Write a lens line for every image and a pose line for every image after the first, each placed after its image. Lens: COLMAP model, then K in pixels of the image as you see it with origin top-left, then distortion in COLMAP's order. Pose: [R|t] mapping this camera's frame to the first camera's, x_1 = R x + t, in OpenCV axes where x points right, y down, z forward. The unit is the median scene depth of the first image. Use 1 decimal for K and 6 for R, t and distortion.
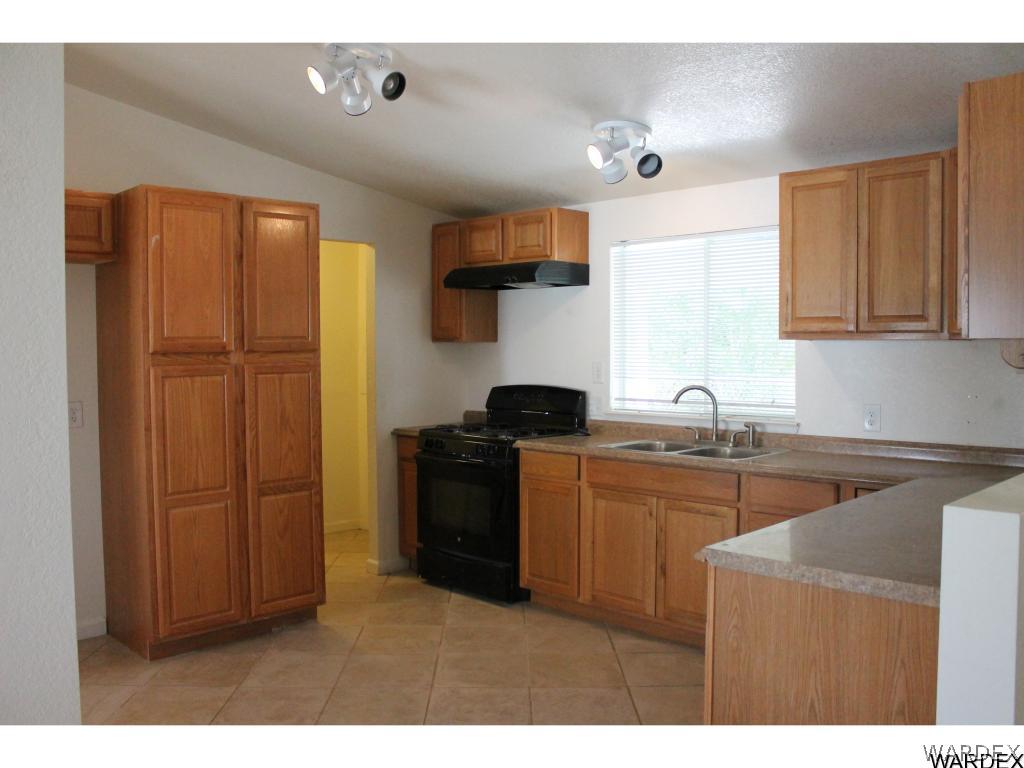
lens RADIAL K [[888.2, 0, 512.0], [0, 888.2, 384.0], [0, 0, 1]] dist [-0.002667, 0.008722]
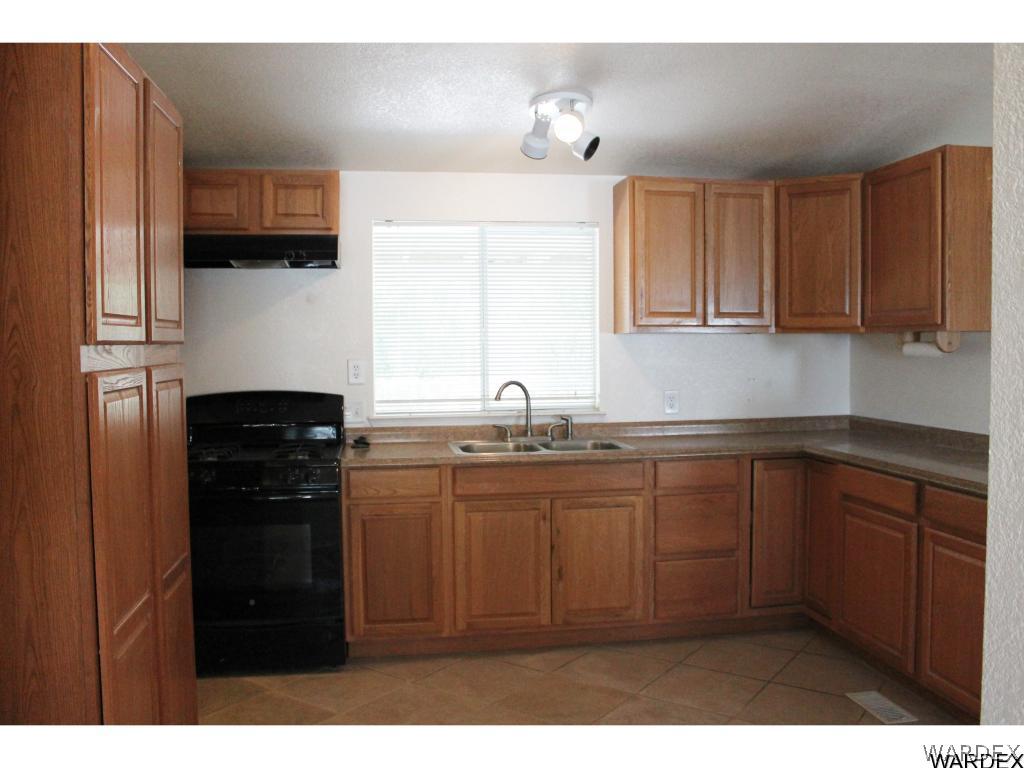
lens RADIAL K [[892.5, 0, 512.0], [0, 892.5, 384.0], [0, 0, 1]] dist [-0.035613, -0.000547]
pose [[0.604310, -0.036732, 0.795902, -0.576647], [0.040498, 0.999062, 0.015358, -0.010079], [-0.795719, 0.022951, 0.605231, 0.430478]]
